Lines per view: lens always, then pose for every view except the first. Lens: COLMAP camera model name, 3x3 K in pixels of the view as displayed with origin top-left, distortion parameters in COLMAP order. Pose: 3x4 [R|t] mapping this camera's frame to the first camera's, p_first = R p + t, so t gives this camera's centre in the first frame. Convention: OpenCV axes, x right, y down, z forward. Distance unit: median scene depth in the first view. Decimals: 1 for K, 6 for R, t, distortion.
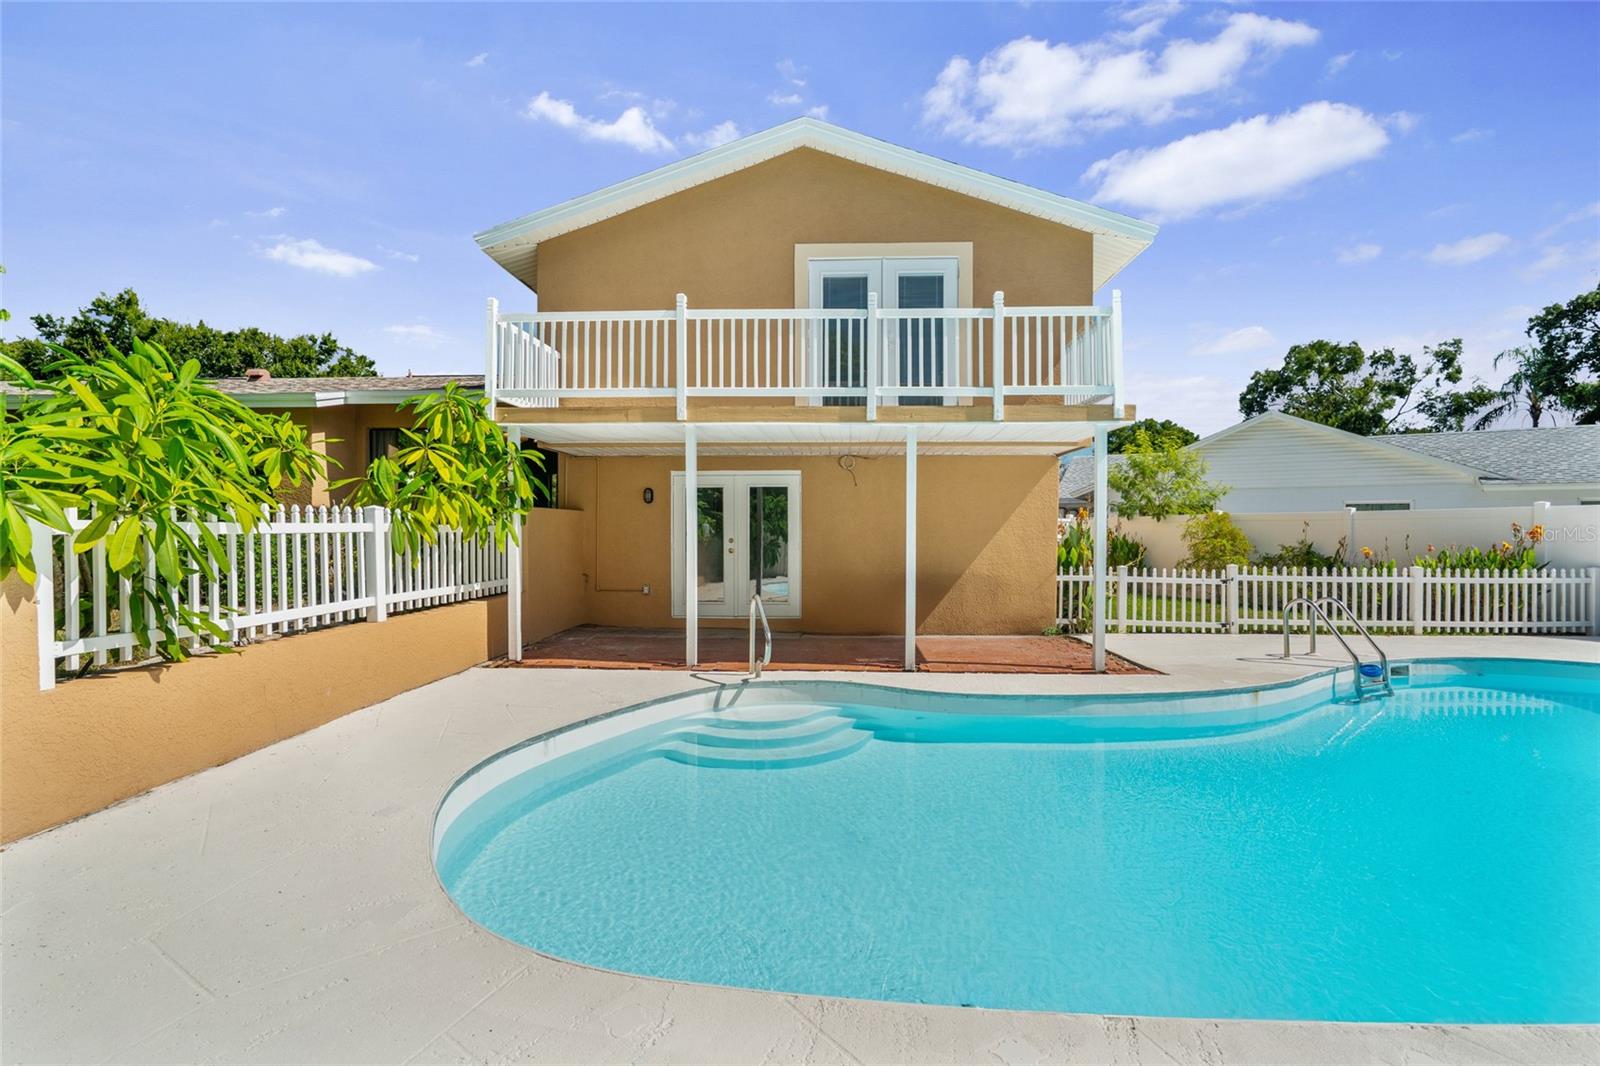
lens RADIAL K [[744.5, 0, 765.9], [0, 744.5, 540.3], [0, 0, 1]] dist [0.000316, 0.000426]
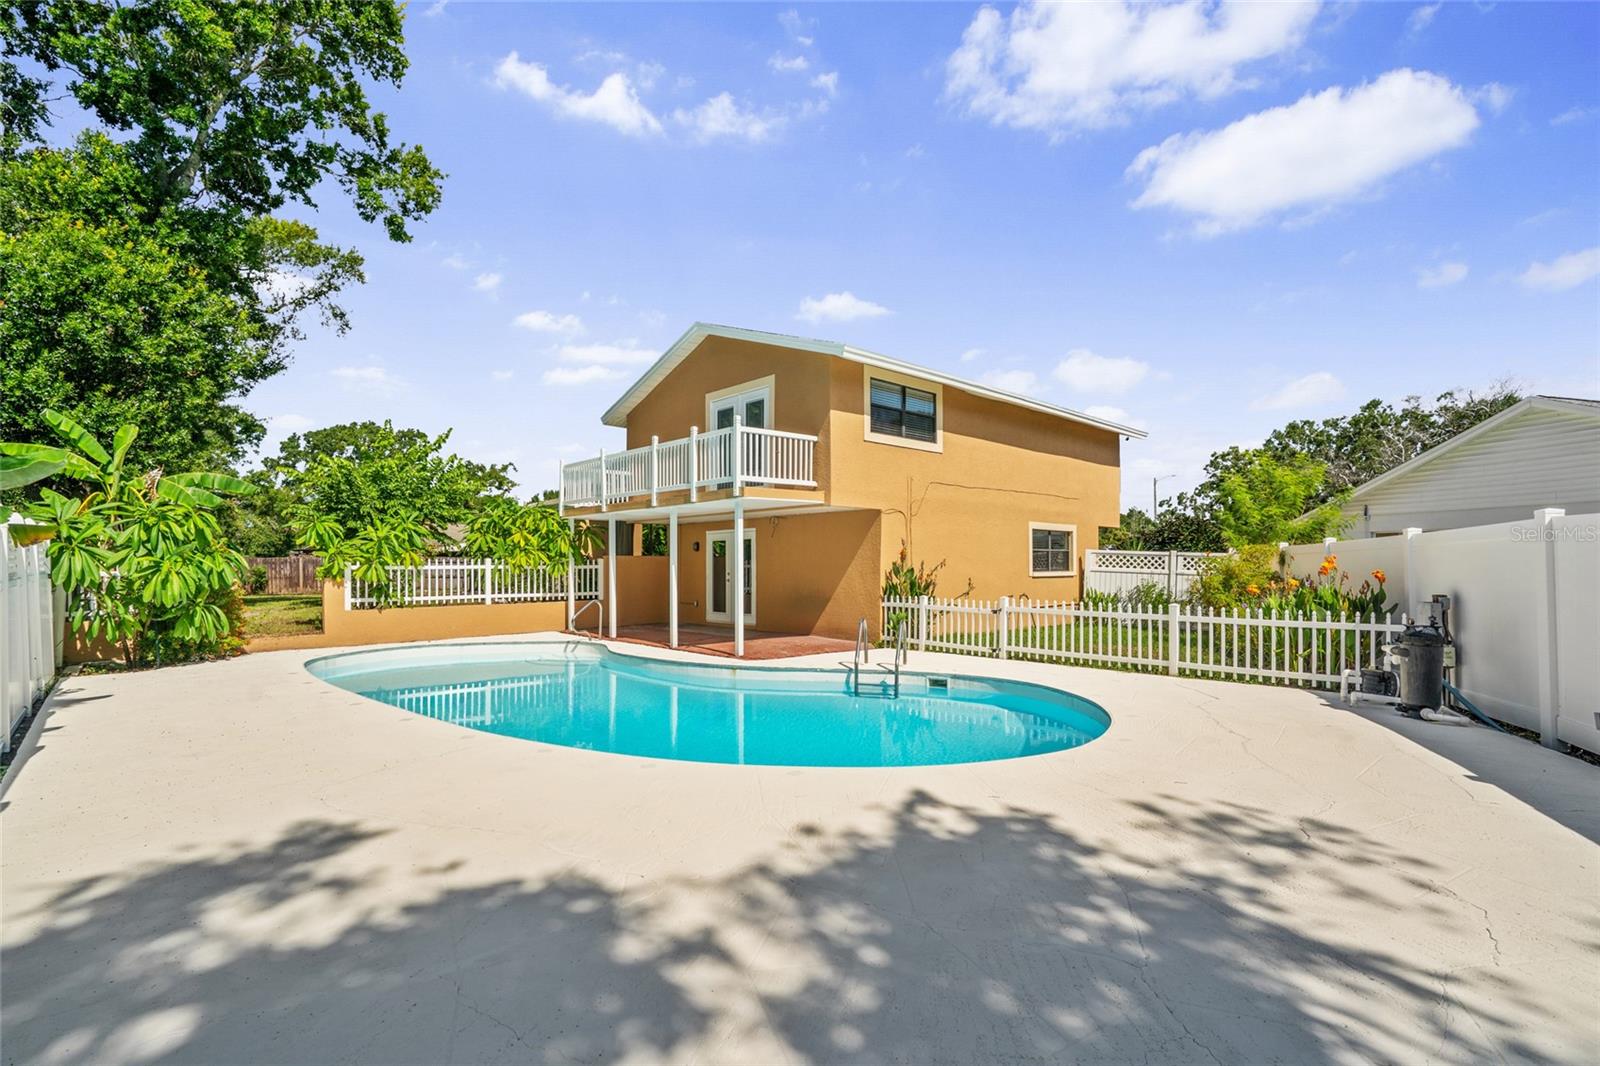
lens RADIAL K [[744.5, 0, 765.9], [0, 744.5, 540.3], [0, 0, 1]] dist [0.000316, 0.000426]
pose [[0.690379, -0.028756, -0.722876, 1.229436], [-0.006647, 0.998915, -0.046085, 0.002001], [0.723417, 0.036621, 0.689439, -0.032108]]
